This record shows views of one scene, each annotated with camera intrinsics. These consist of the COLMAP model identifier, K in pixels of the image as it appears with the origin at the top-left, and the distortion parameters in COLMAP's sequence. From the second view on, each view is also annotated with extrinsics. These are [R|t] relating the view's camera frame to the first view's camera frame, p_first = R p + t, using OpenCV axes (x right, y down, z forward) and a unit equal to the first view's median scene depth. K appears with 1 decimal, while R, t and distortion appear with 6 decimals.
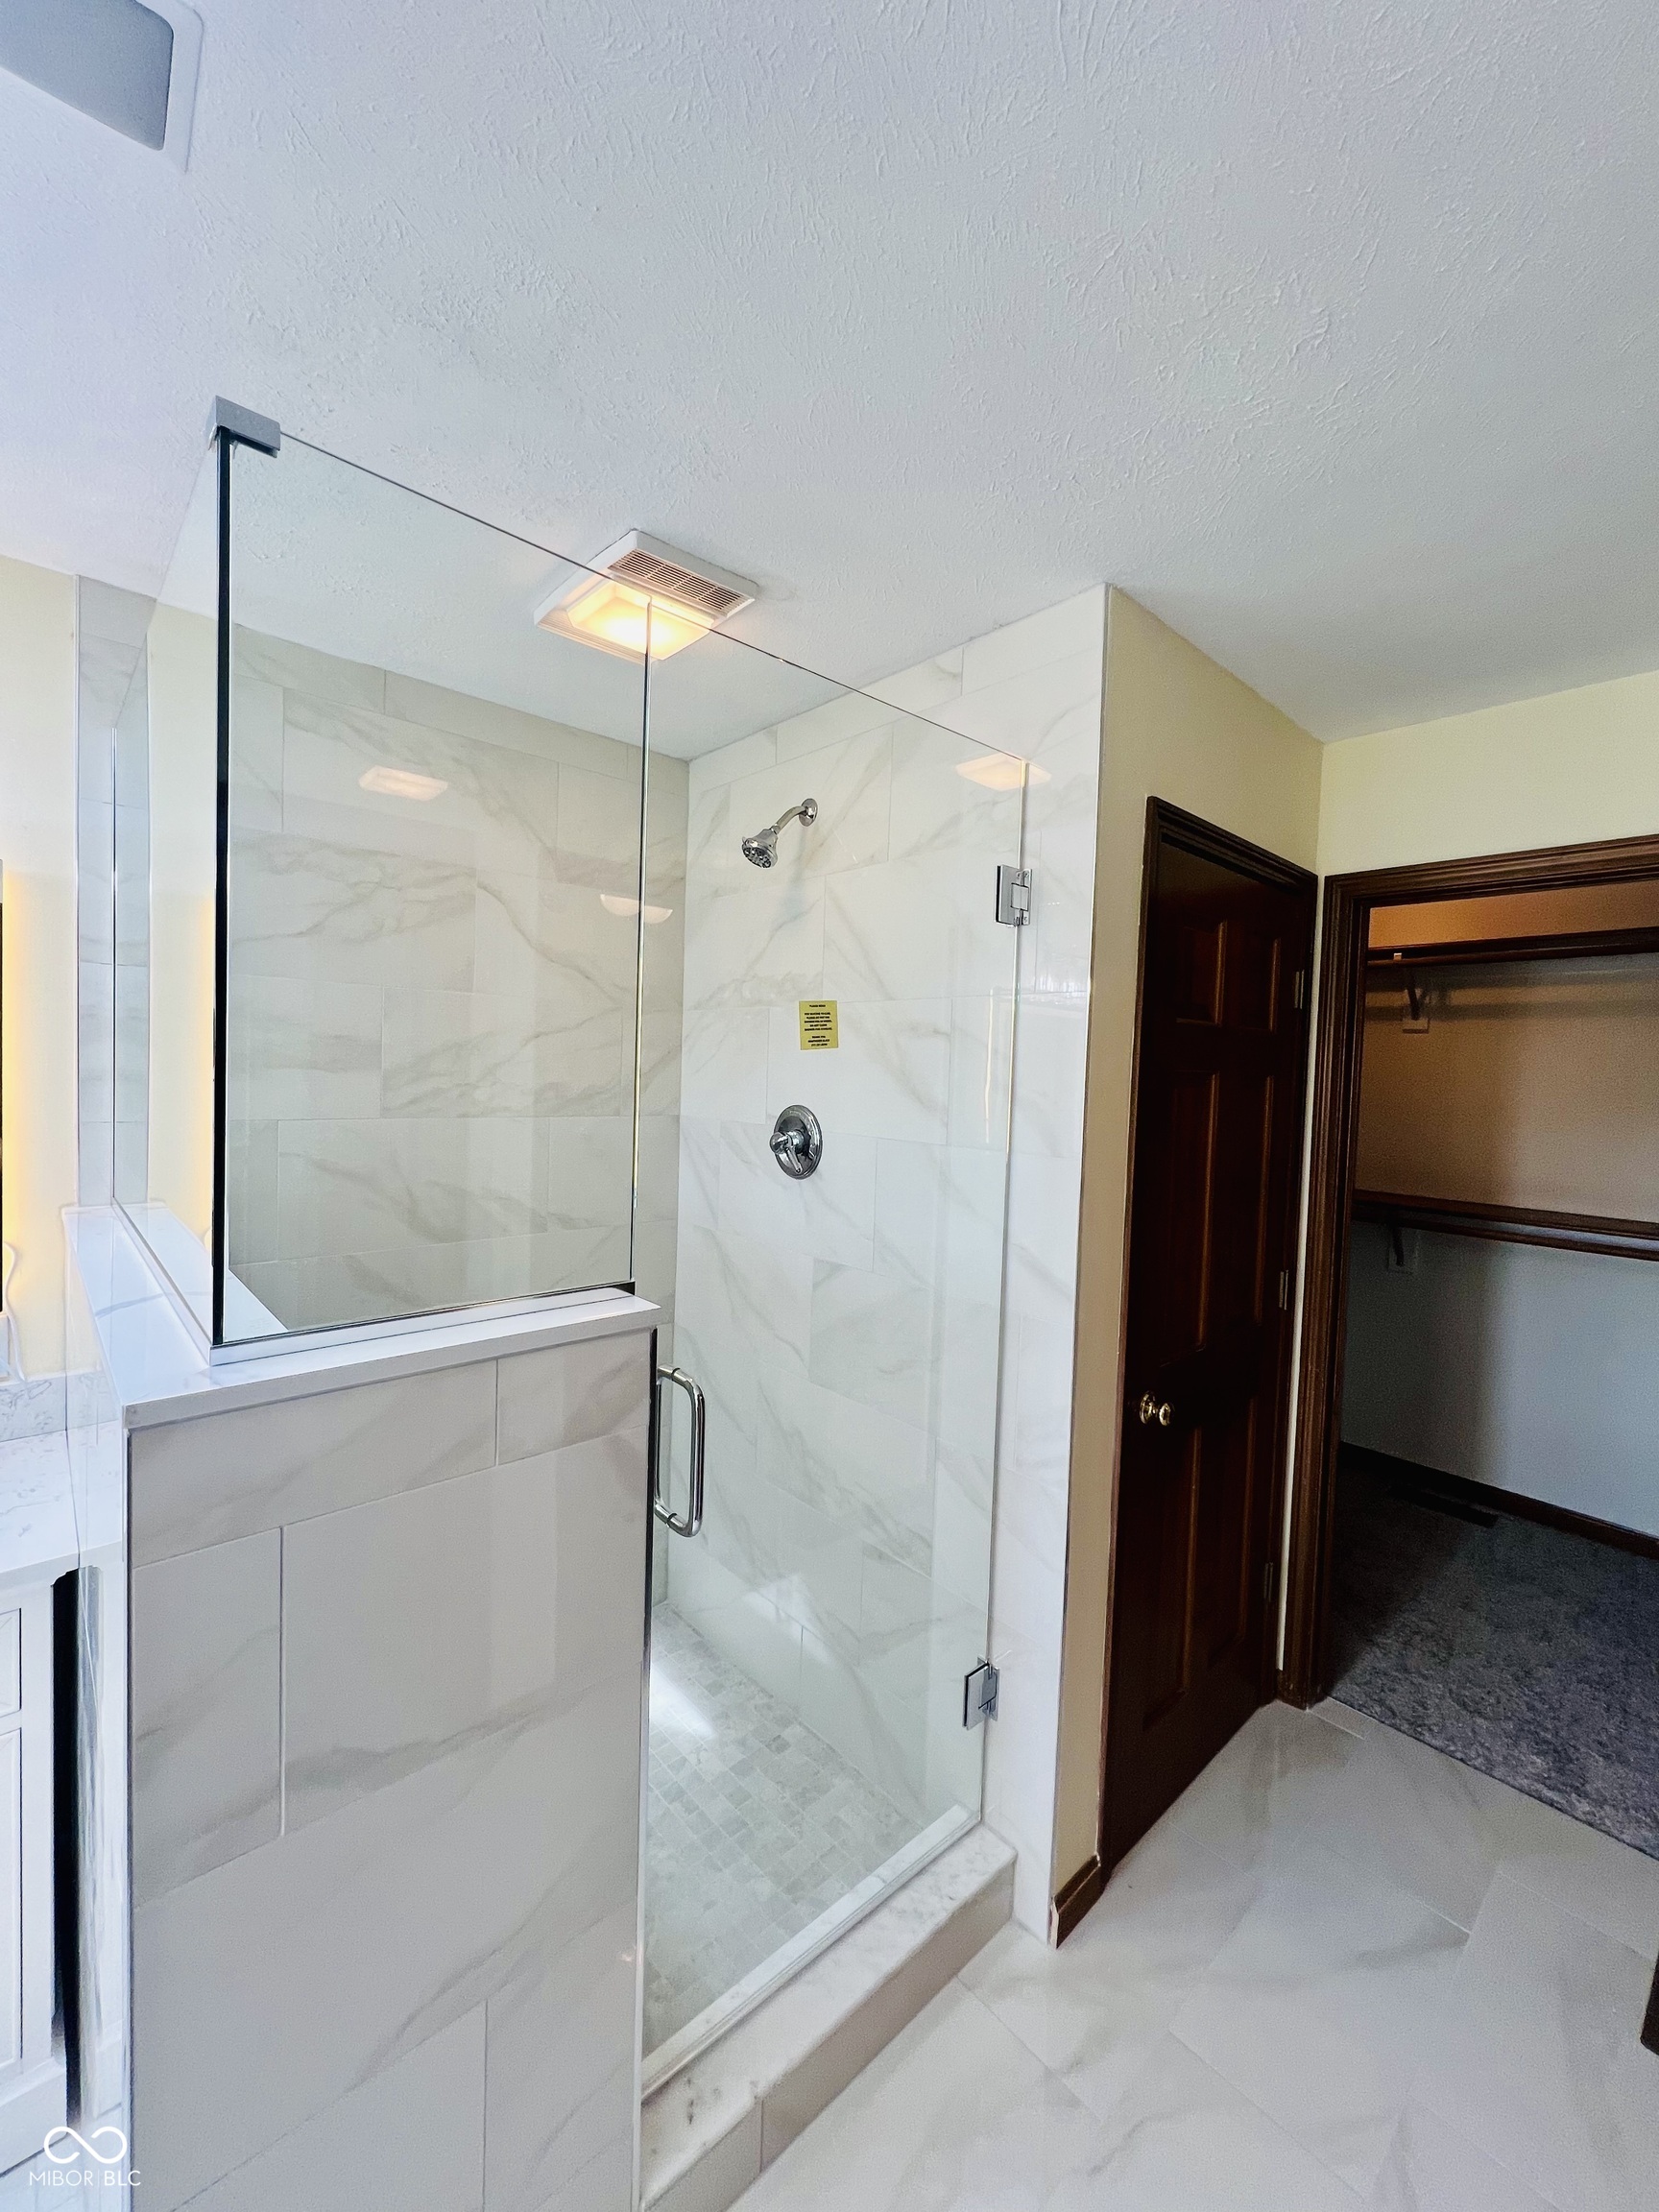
lens RADIAL K [[888.8, 0, 836.6], [0, 888.8, 1102.1], [0, 0, 1]] dist [0.000059, 0.000761]
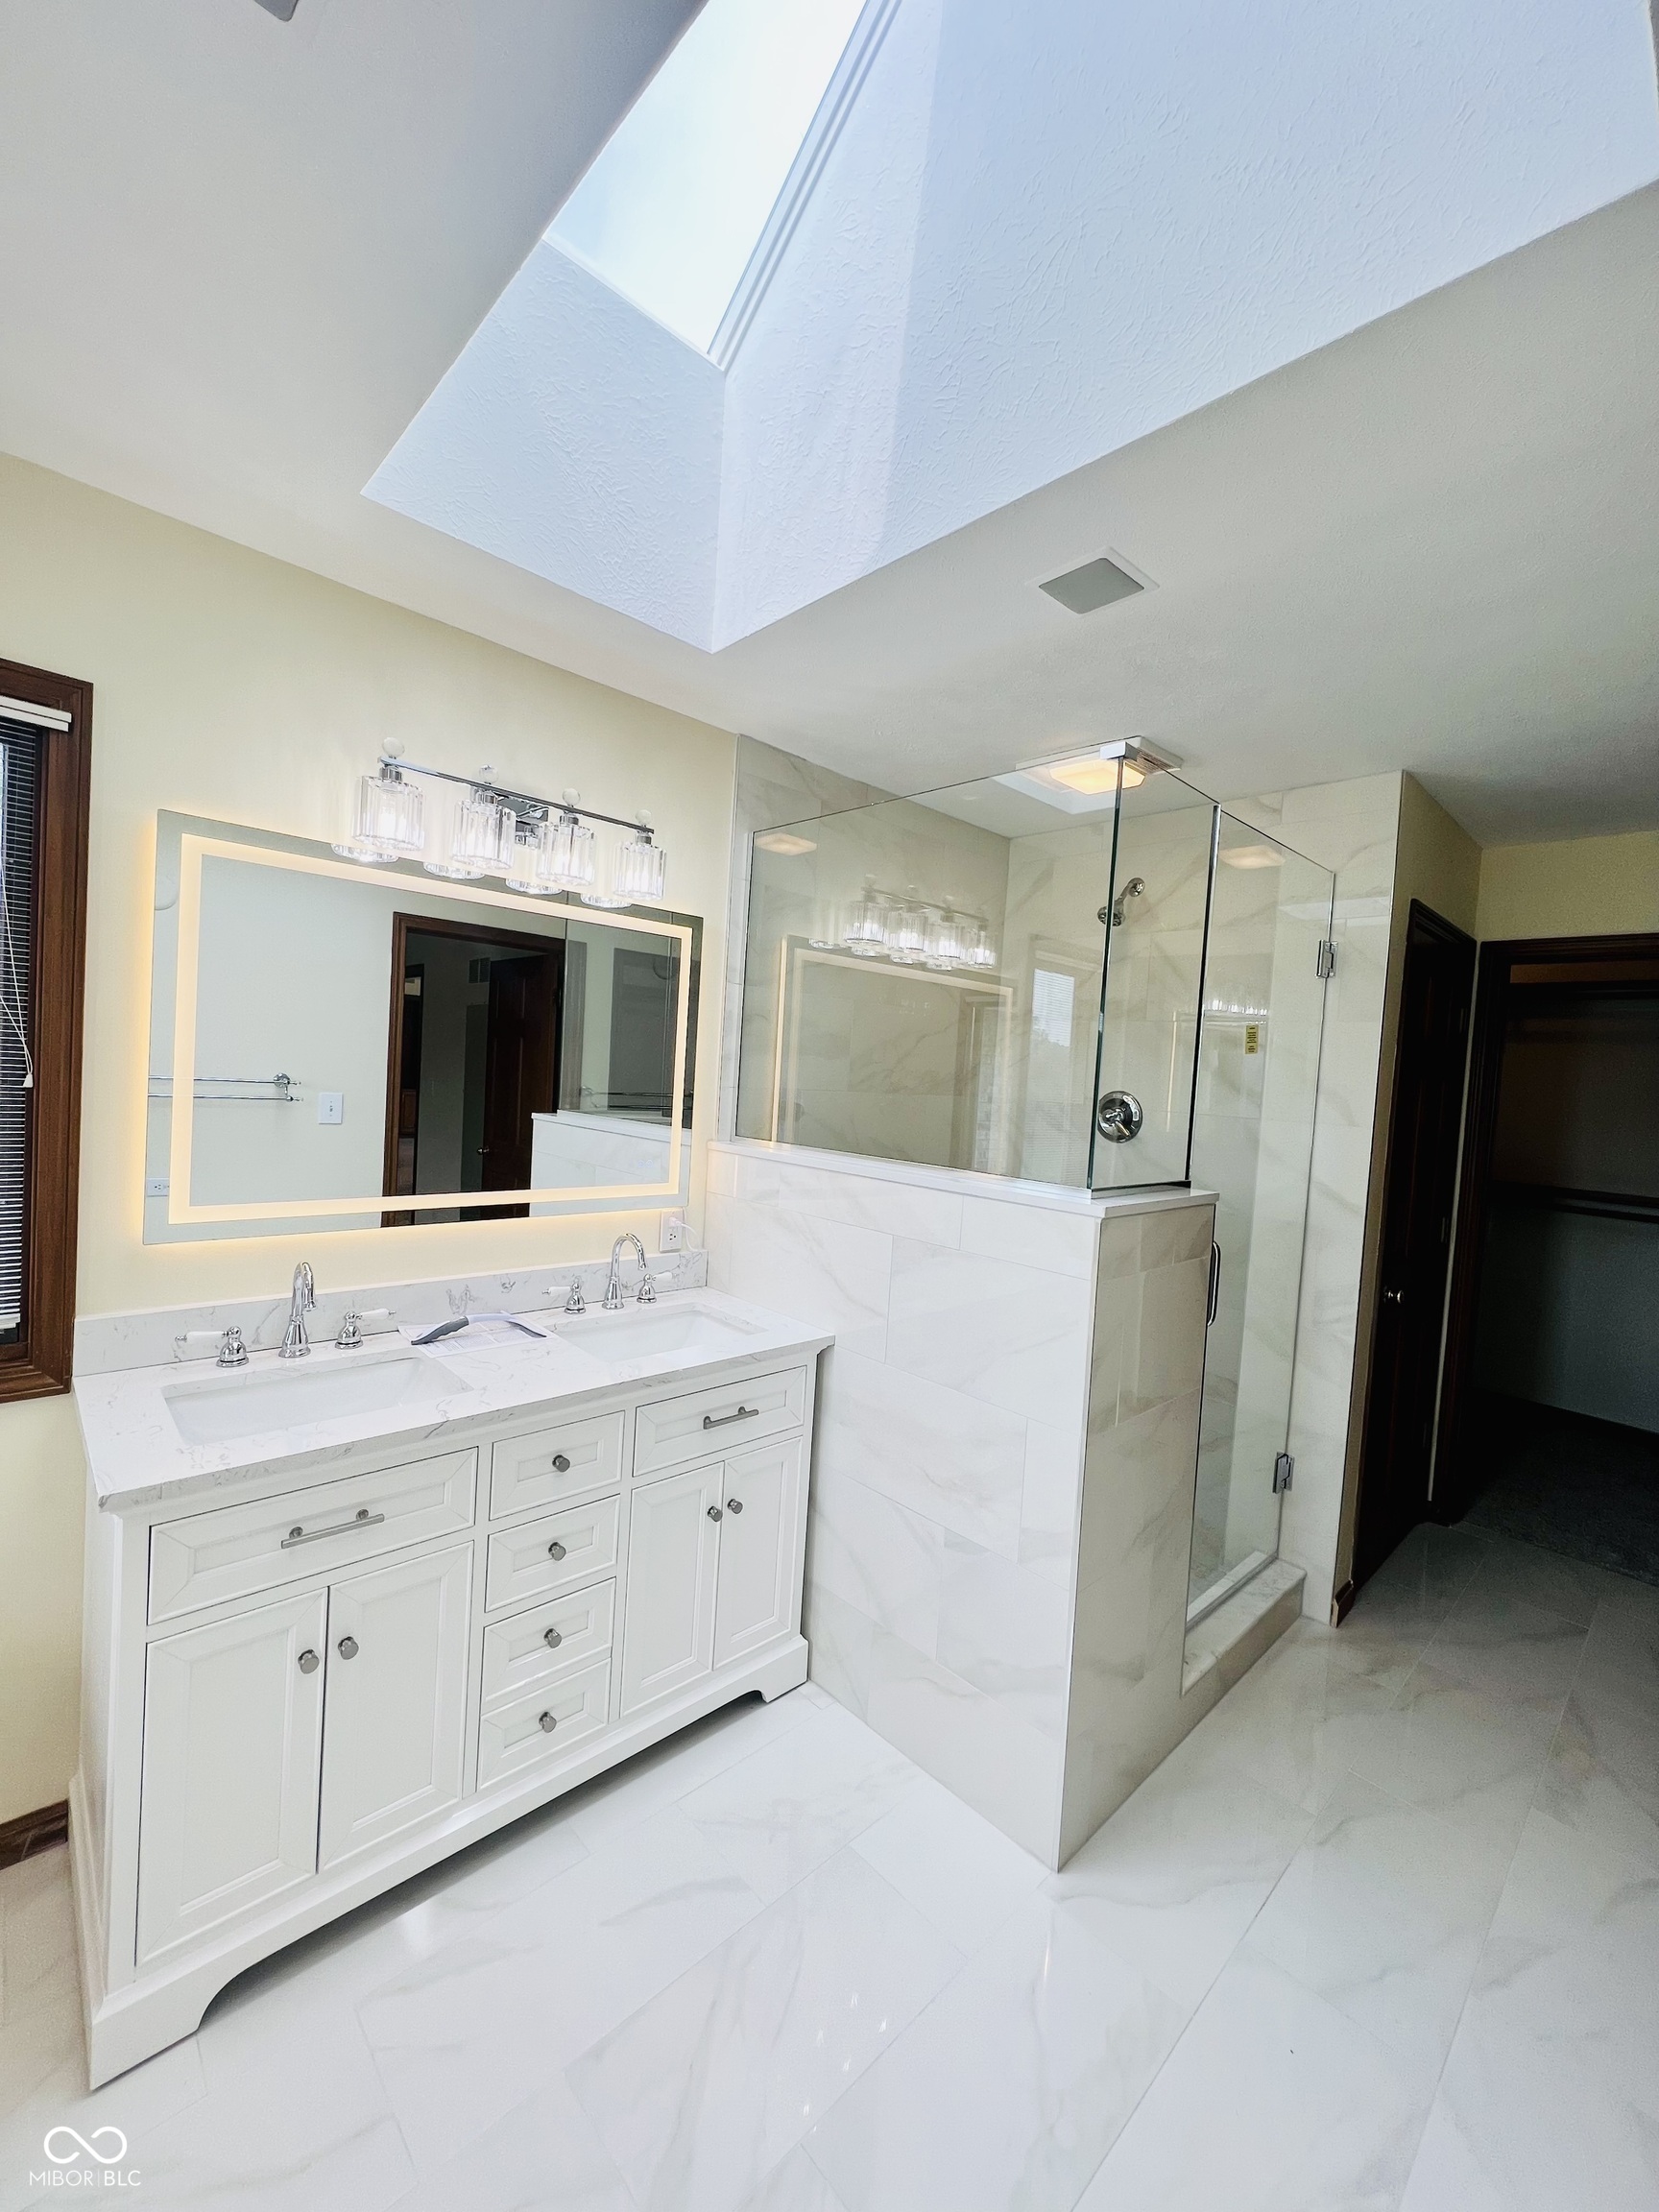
lens RADIAL K [[888.9, 0, 836.7], [0, 888.9, 1102.0], [0, 0, 1]] dist [-0.000705, 0.002233]
pose [[0.999339, 0.027892, 0.023328, -0.654099], [-0.027898, 0.999611, -0.000067, 0.041933], [-0.023321, -0.000584, 0.999728, -0.517528]]
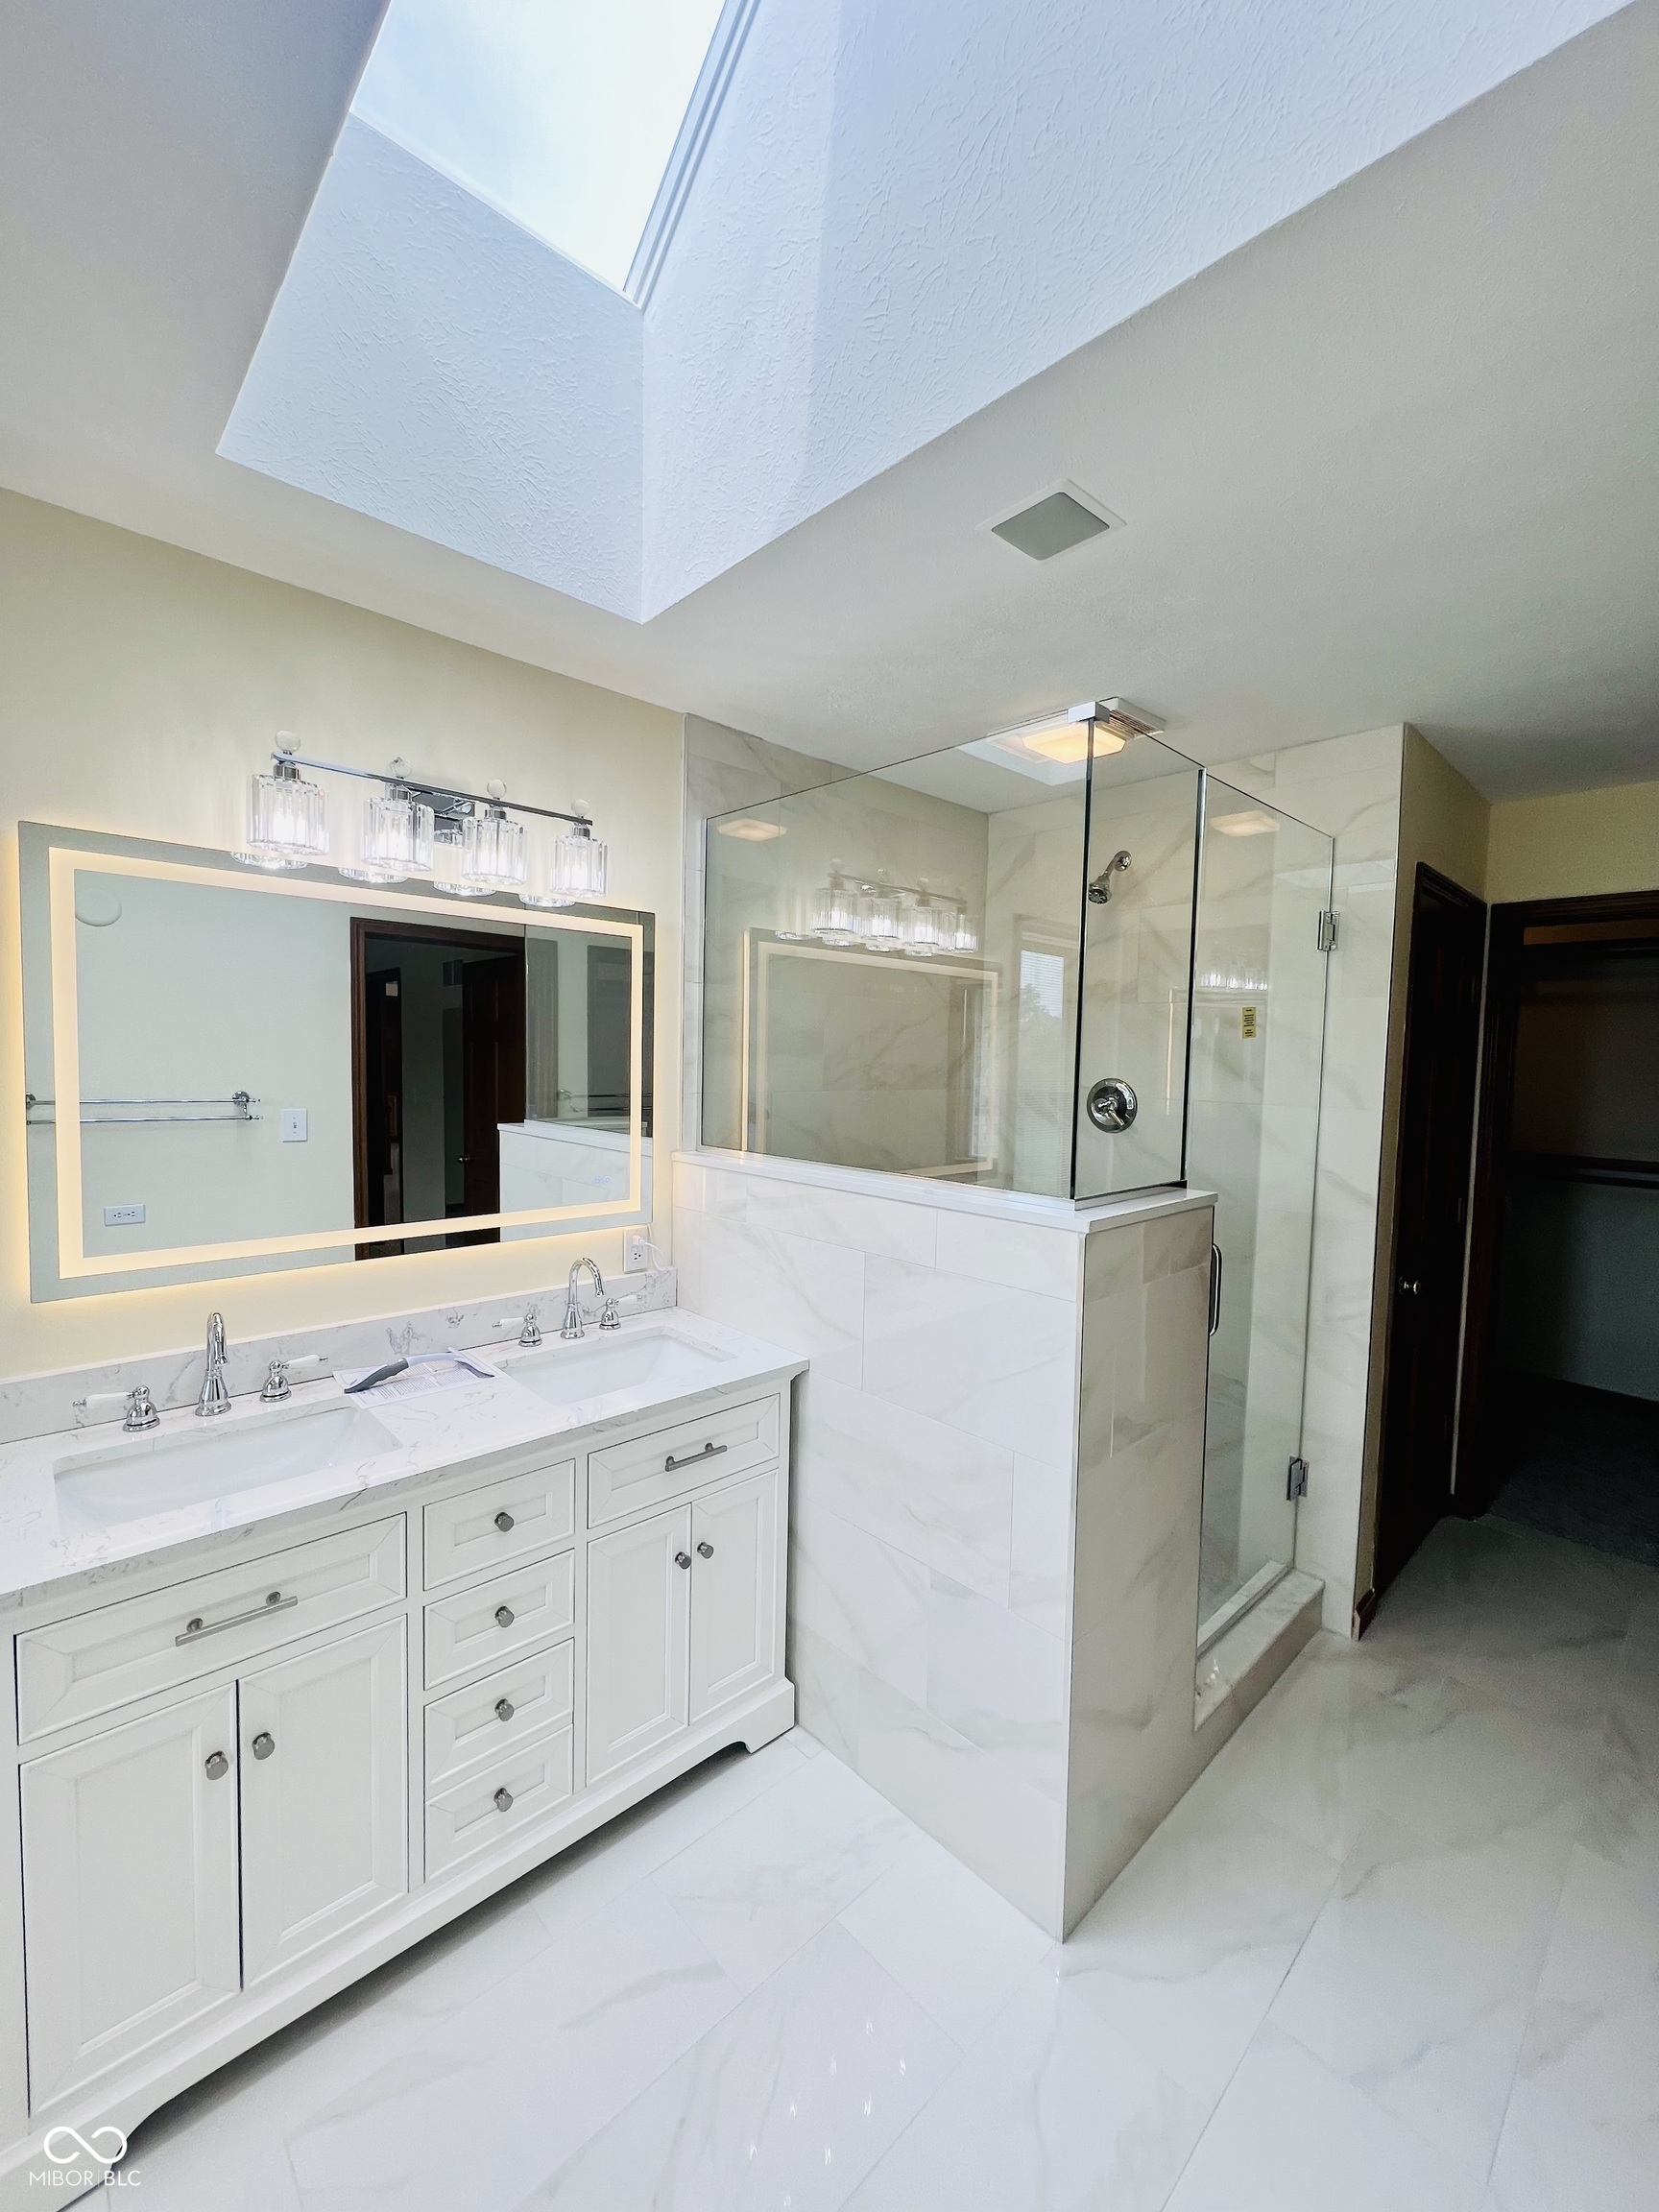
lens RADIAL K [[888.8, 0, 836.6], [0, 888.8, 1102.1], [0, 0, 1]] dist [0.000059, 0.000761]
pose [[0.999777, -0.011333, 0.017820, -0.599459], [0.011002, 0.999768, 0.018539, 0.012371], [-0.018026, -0.018338, 0.999669, -0.424779]]
